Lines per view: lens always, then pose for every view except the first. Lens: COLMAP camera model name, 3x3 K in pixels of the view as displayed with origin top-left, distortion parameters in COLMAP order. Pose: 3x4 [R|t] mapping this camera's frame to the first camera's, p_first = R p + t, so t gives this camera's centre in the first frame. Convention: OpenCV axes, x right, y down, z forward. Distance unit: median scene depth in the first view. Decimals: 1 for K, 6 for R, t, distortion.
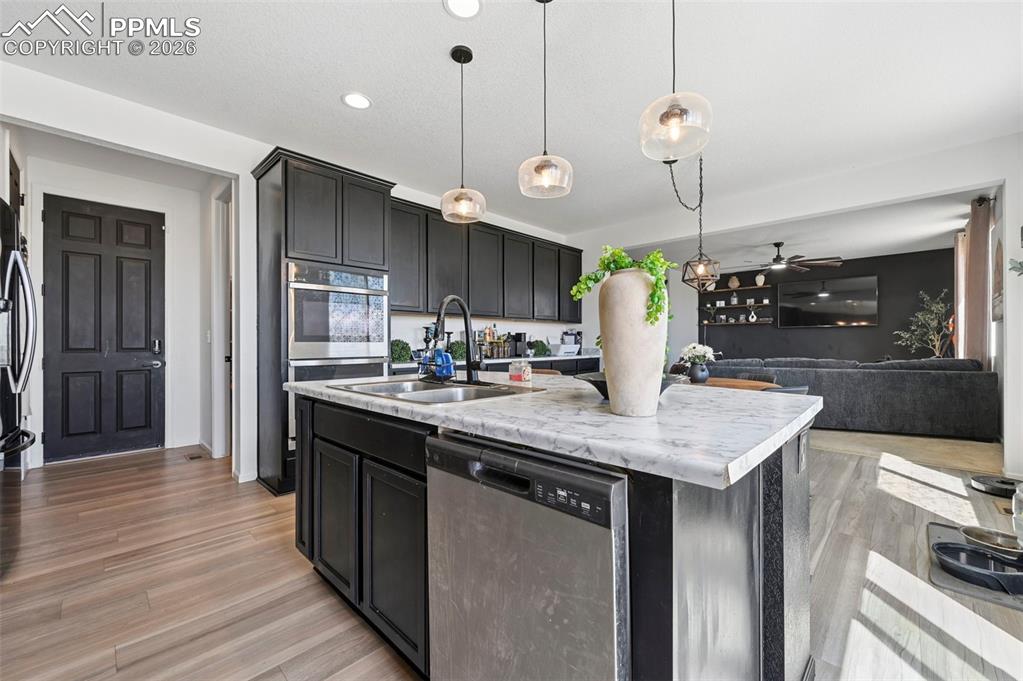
lens RADIAL K [[402.6, 0, 530.5], [0, 402.6, 342.0], [0, 0, 1]] dist [0.000299, -0.000069]
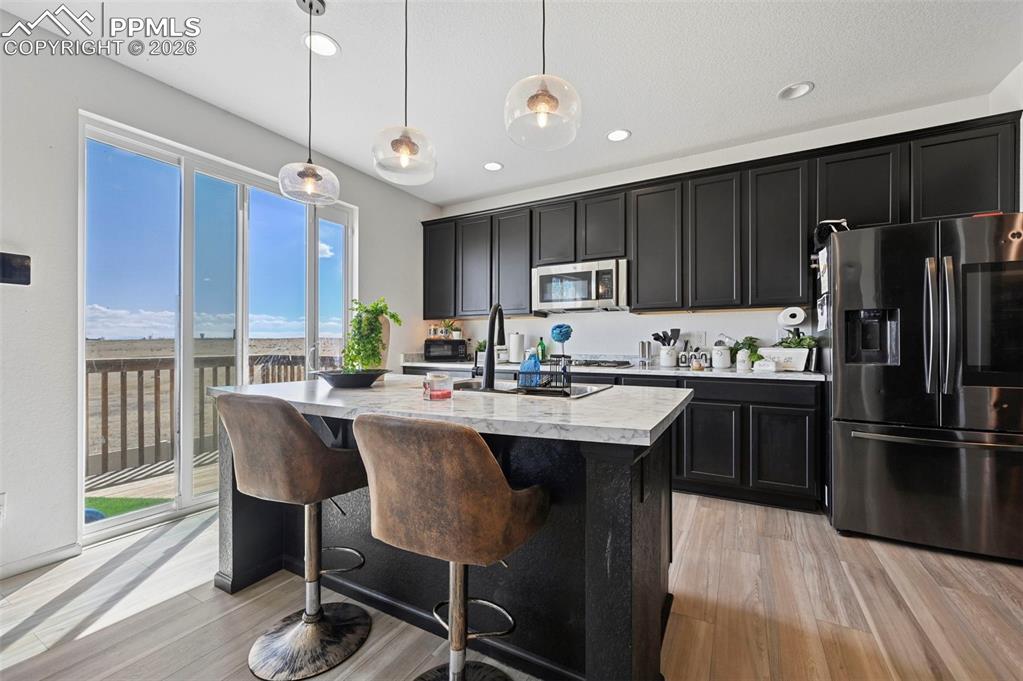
lens RADIAL K [[402.6, 0, 530.5], [0, 402.6, 342.0], [0, 0, 1]] dist [0.000299, -0.000069]
pose [[-0.964505, 0.003025, -0.264046, 0.003451], [0.004736, 0.999972, -0.005840, -0.002287], [0.264021, -0.006884, -0.964492, 0.655899]]
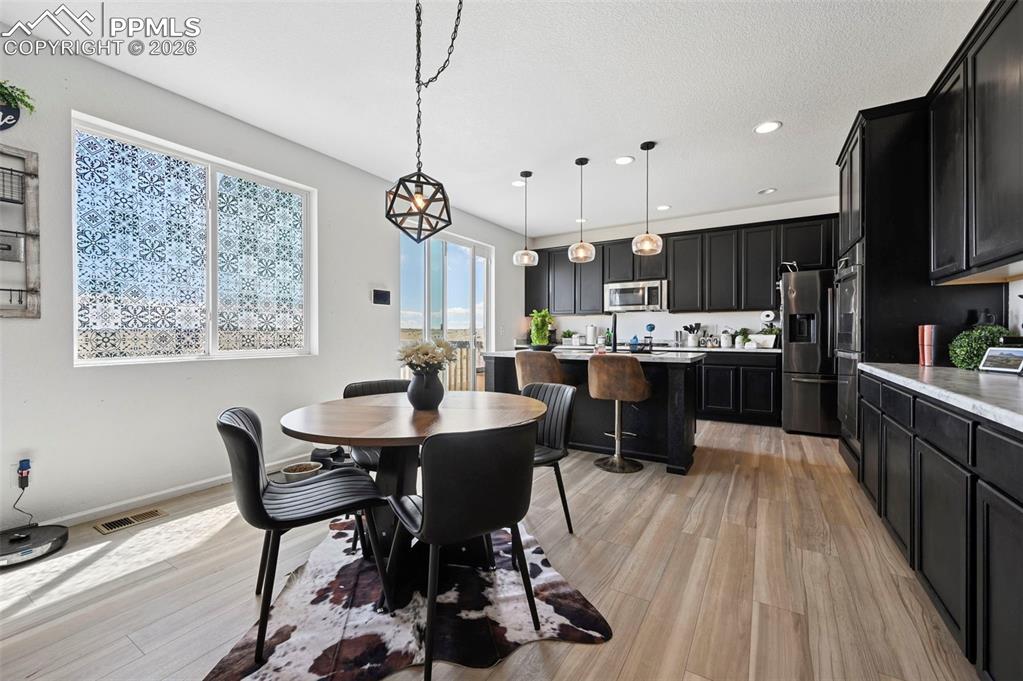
lens RADIAL K [[405.6, 0, 532.8], [0, 405.6, 334.7], [0, 0, 1]] dist [0.010436, -0.000102]
pose [[-0.974294, 0.006638, -0.225181, 0.257110], [0.006170, 0.999977, 0.002785, -0.001685], [0.225194, 0.001324, -0.974313, 1.016389]]
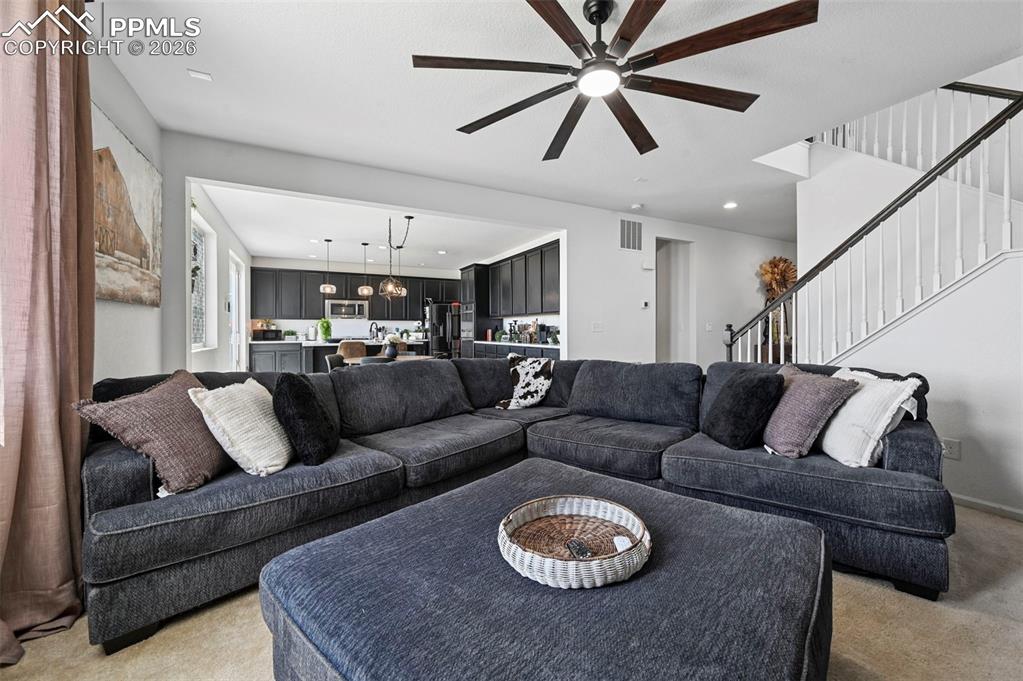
lens RADIAL K [[408.8, 0, 531.2], [0, 408.8, 333.2], [0, 0, 1]] dist [0.001628, 0.000363]
pose [[-0.309719, 0.010876, -0.950766, 1.164082], [0.005571, 0.999938, 0.009624, -0.007976], [0.950812, -0.002316, -0.309761, 1.312560]]
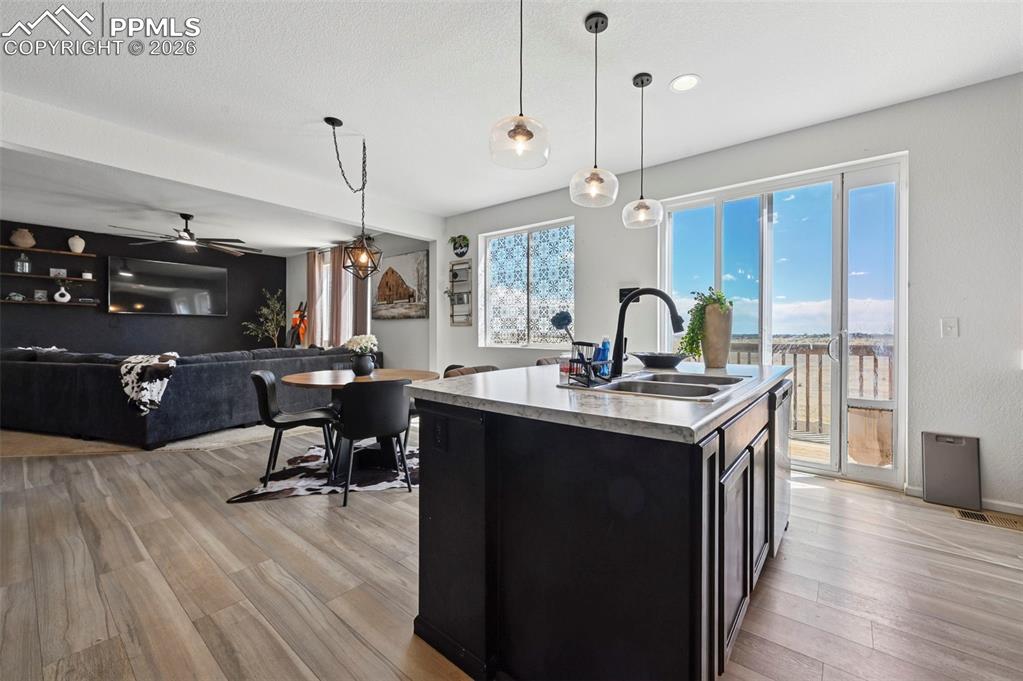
lens RADIAL K [[408.8, 0, 531.2], [0, 408.8, 333.2], [0, 0, 1]] dist [0.001628, 0.000363]
pose [[-0.084965, -0.000304, 0.996384, -0.377250], [-0.005749, 0.999983, -0.000185, -0.001693], [-0.996367, -0.005744, -0.084965, 0.437910]]
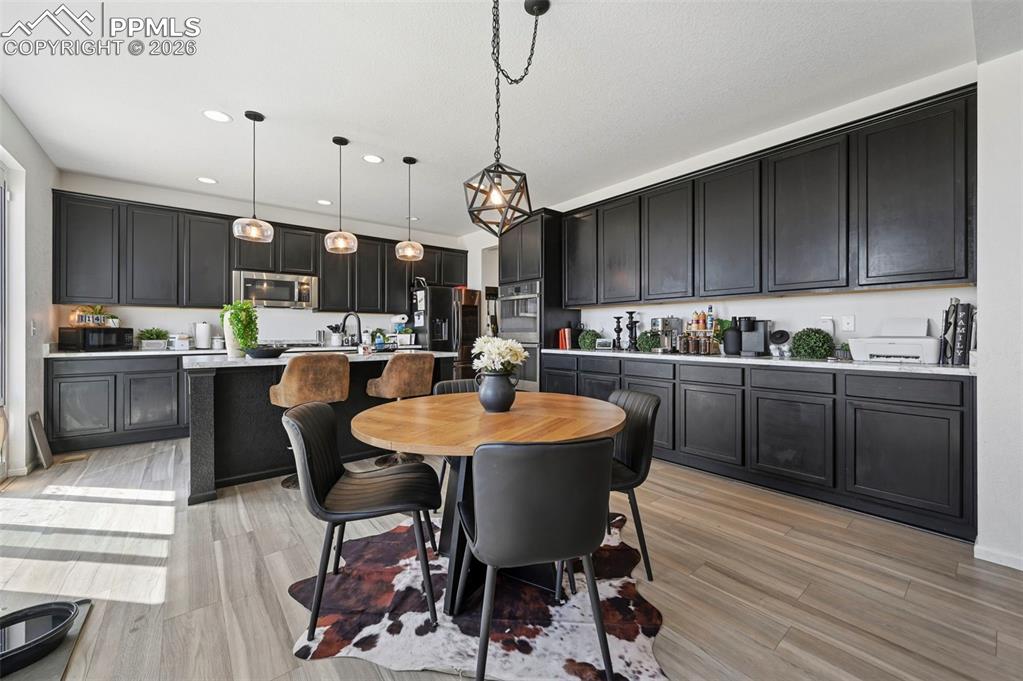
lens RADIAL K [[401.2, 0, 527.8], [0, 401.2, 332.9], [0, 0, 1]] dist [-0.002591, 0.000050]
pose [[-0.111755, 0.004862, -0.993724, 0.603876], [0.003681, 0.999983, 0.004478, -0.002376], [0.993729, -0.003157, -0.111771, 0.705311]]
